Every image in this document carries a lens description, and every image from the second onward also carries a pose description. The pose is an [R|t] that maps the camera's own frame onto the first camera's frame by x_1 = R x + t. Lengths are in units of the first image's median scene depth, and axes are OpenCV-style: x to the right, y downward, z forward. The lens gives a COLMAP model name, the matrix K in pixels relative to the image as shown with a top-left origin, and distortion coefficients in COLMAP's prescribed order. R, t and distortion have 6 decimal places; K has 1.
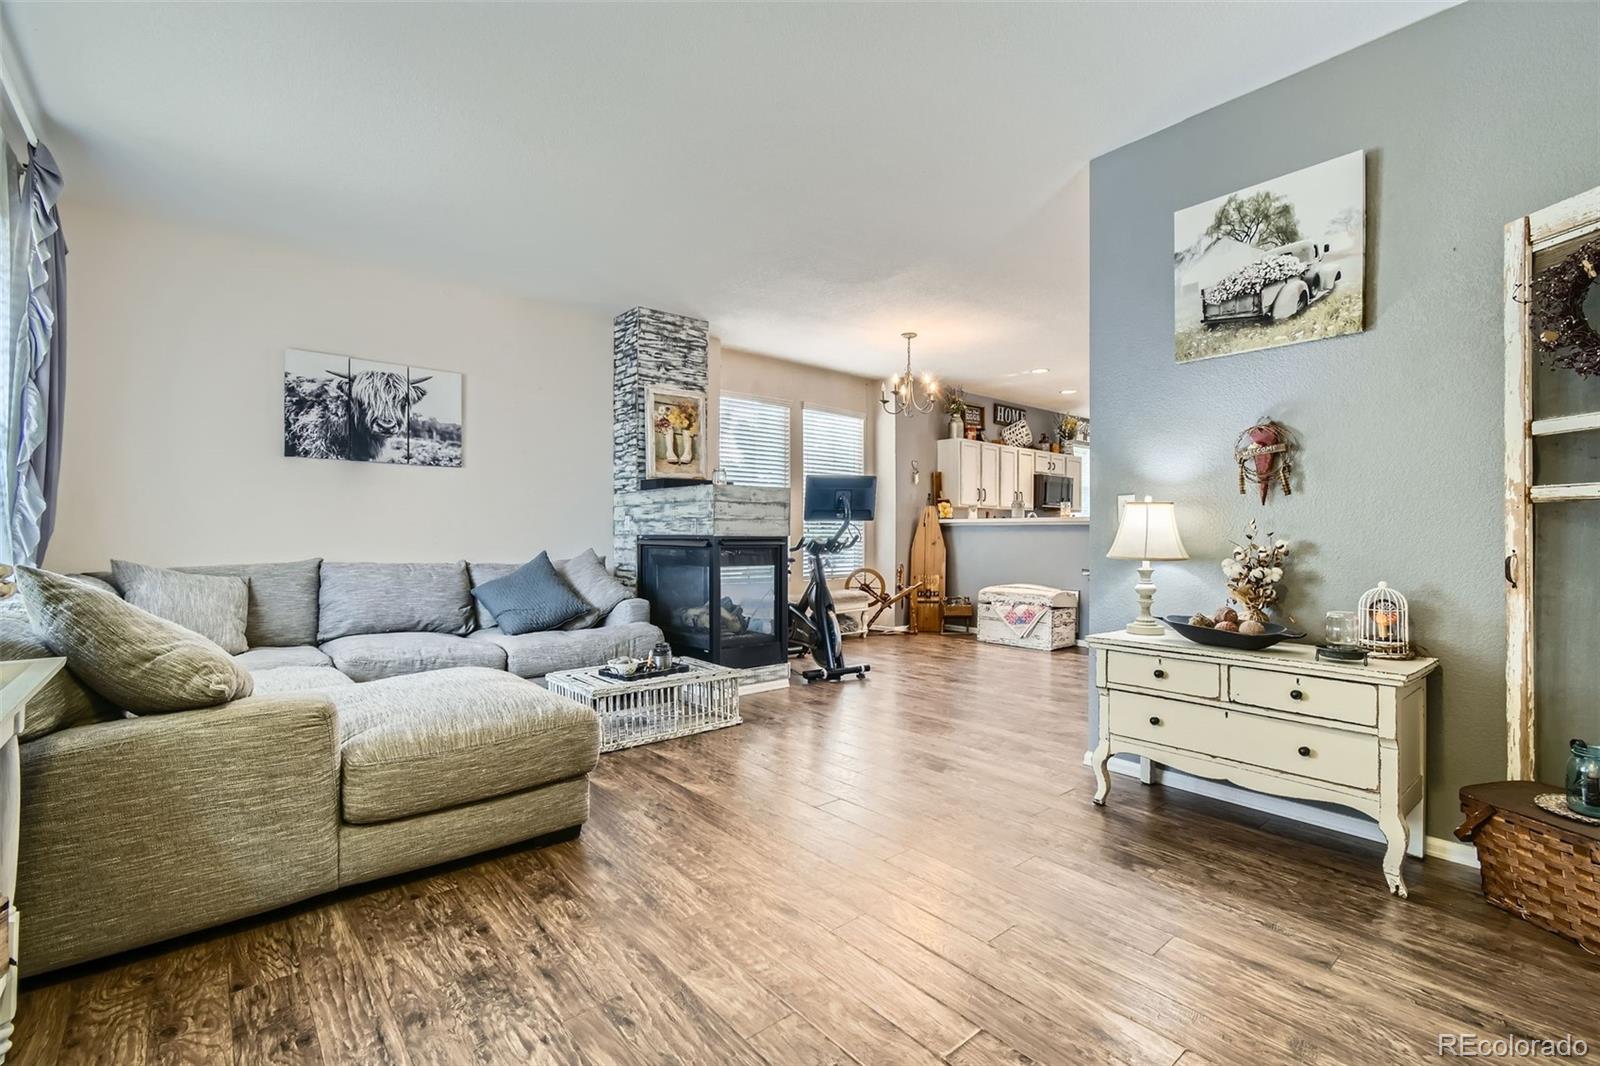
lens RADIAL K [[714.9, 0, 800.8], [0, 714.9, 539.8], [0, 0, 1]] dist [0.005139, 0.002880]
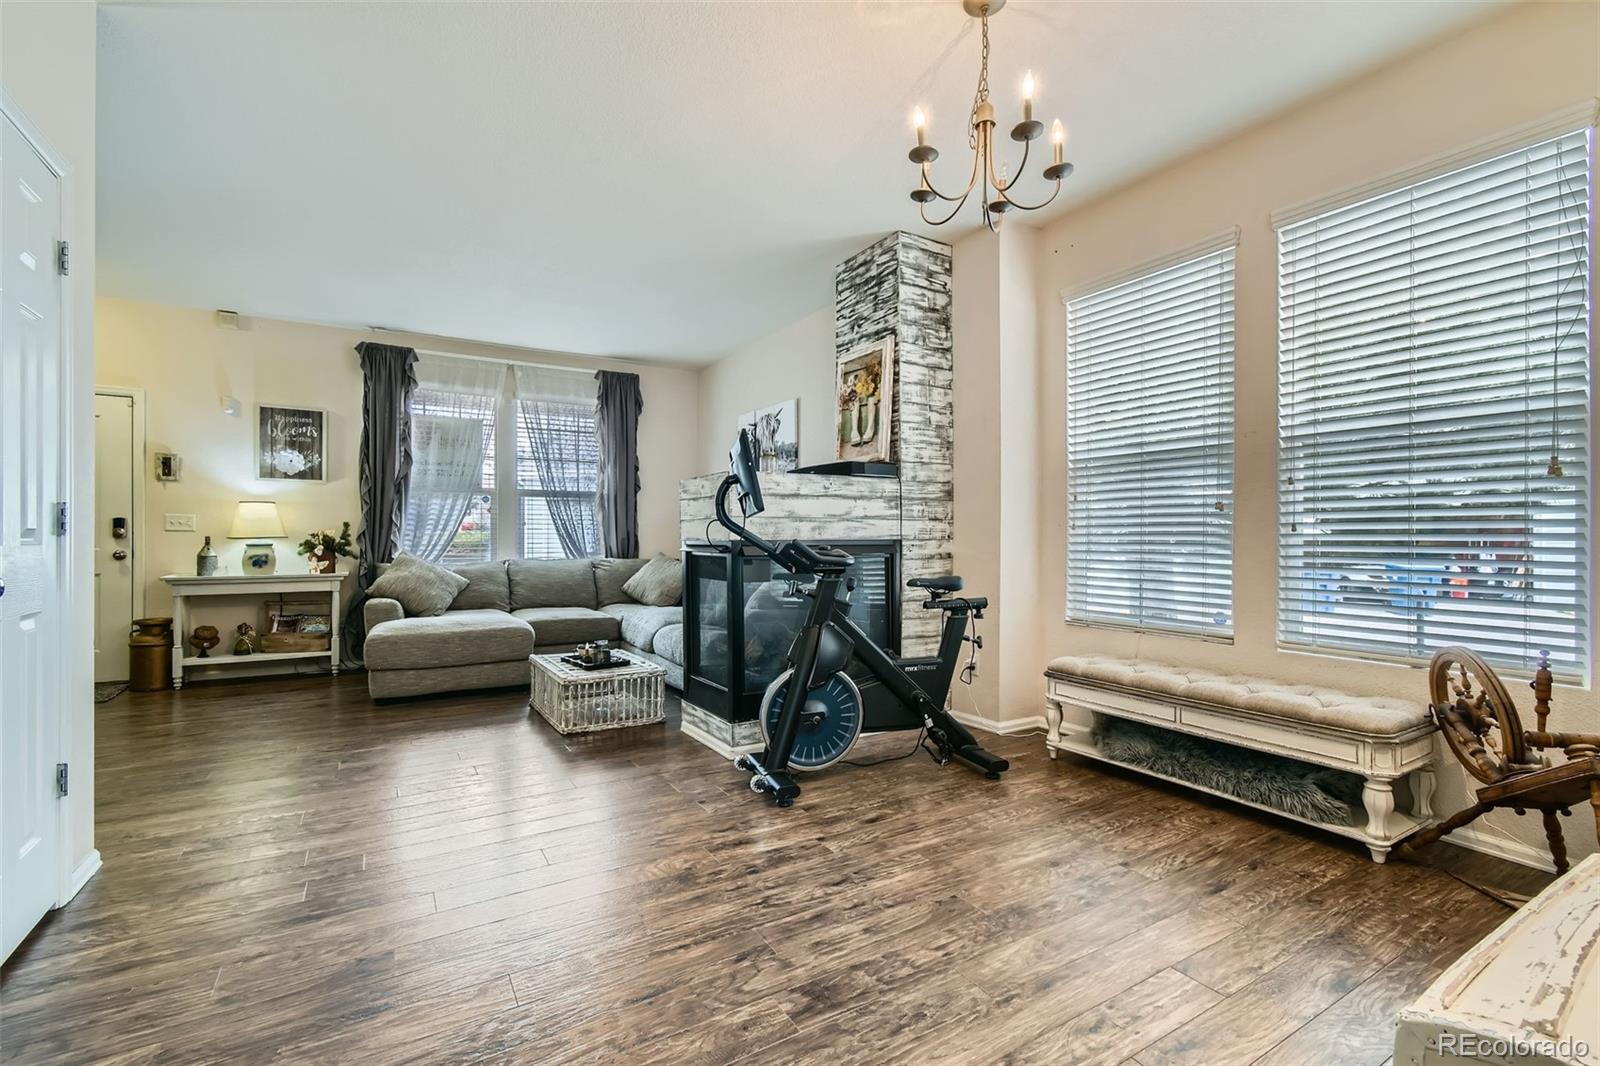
lens RADIAL K [[714.9, 0, 797.4], [0, 714.9, 523.5], [0, 0, 1]] dist [0.005139, 0.002880]
pose [[-0.168612, -0.008647, -0.985645, 0.697525], [0.010729, 0.999886, -0.010608, -0.016726], [0.985624, -0.012363, -0.168500, 1.245786]]
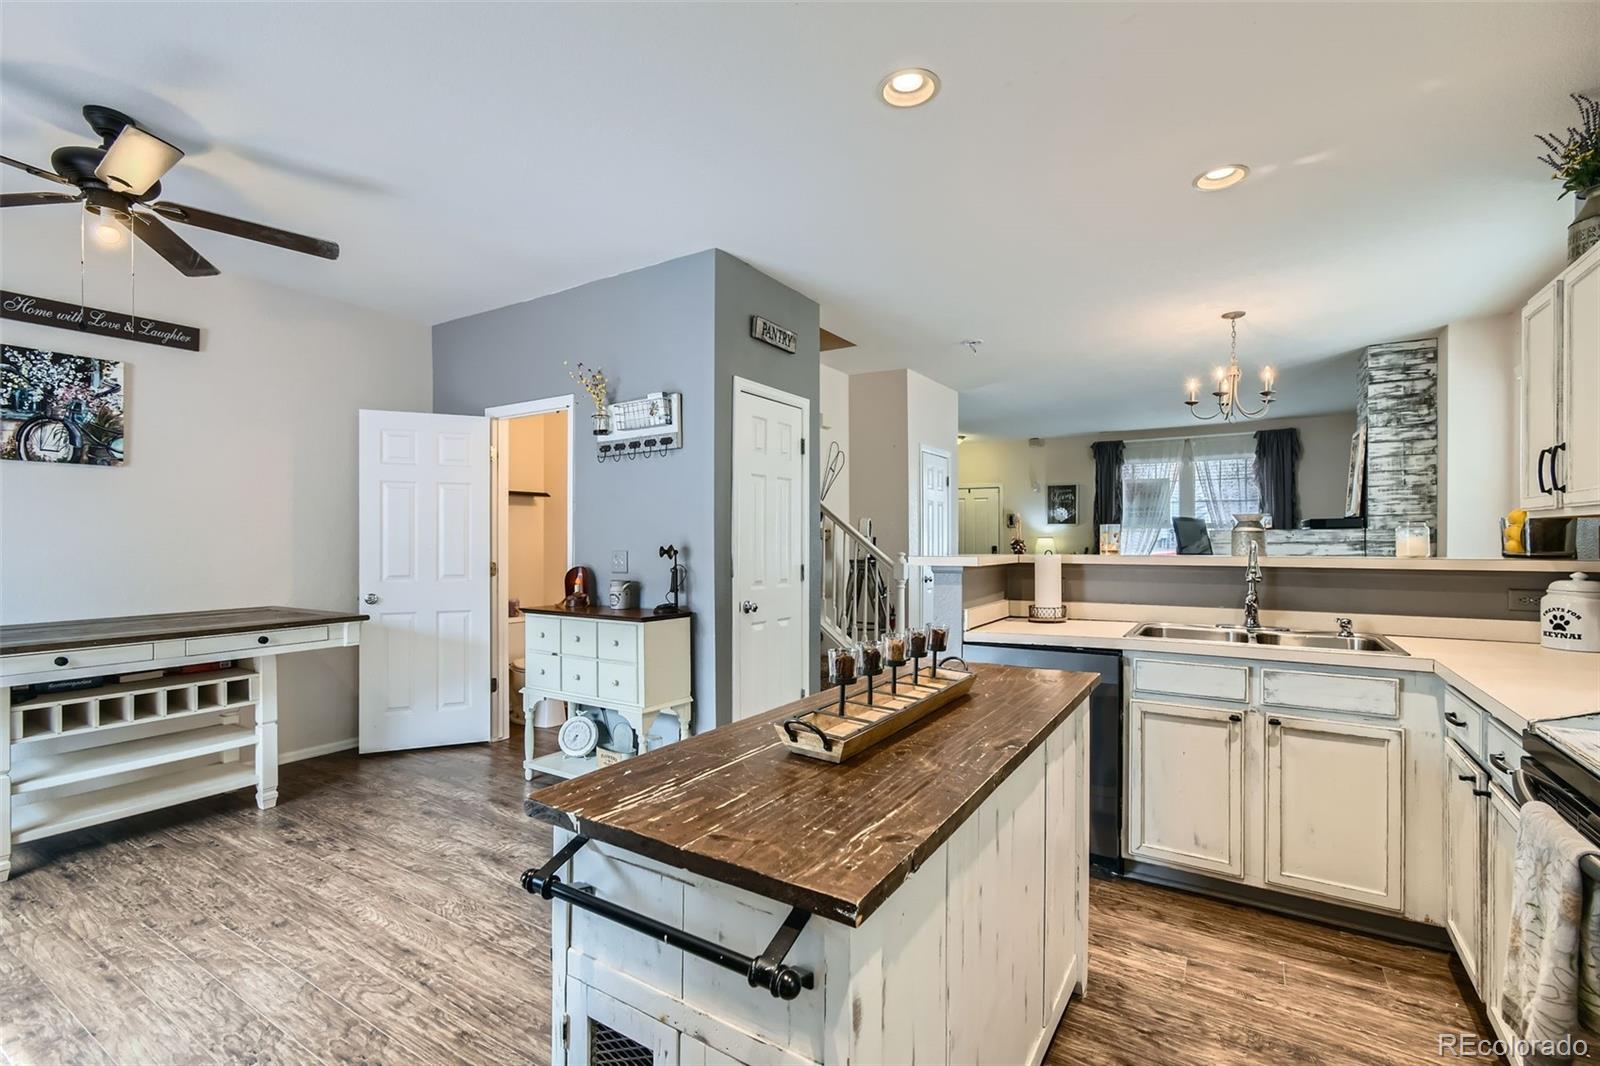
lens RADIAL K [[714.9, 0, 808.5], [0, 714.9, 539.7], [0, 0, 1]] dist [0.005139, 0.002880]
pose [[-0.952674, 0.011693, -0.303768, 1.065243], [0.013256, 0.999907, -0.003084, -0.067102], [0.303704, -0.006964, -0.952741, 2.062499]]
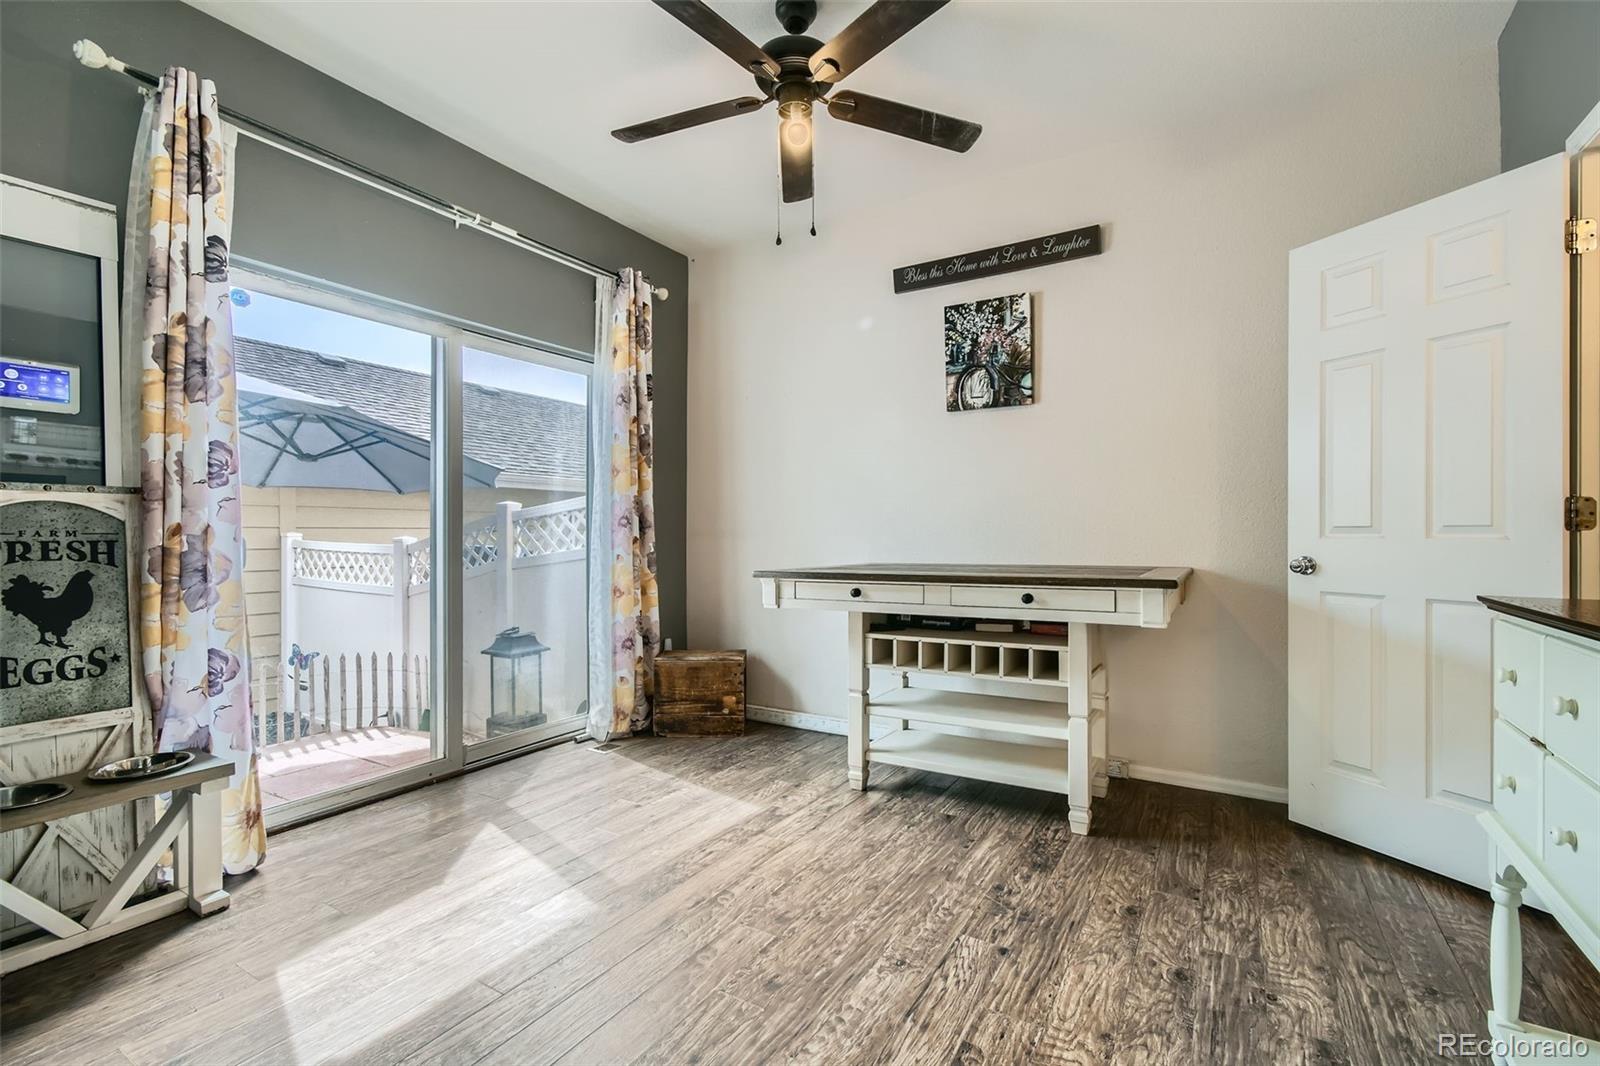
lens RADIAL K [[714.9, 0, 804.4], [0, 714.9, 528.7], [0, 0, 1]] dist [0.005139, 0.002880]
pose [[-0.306545, 0.018366, 0.951679, 0.922275], [0.001355, 0.999821, -0.018858, -0.019768], [-0.951855, -0.004492, -0.306515, 1.551892]]
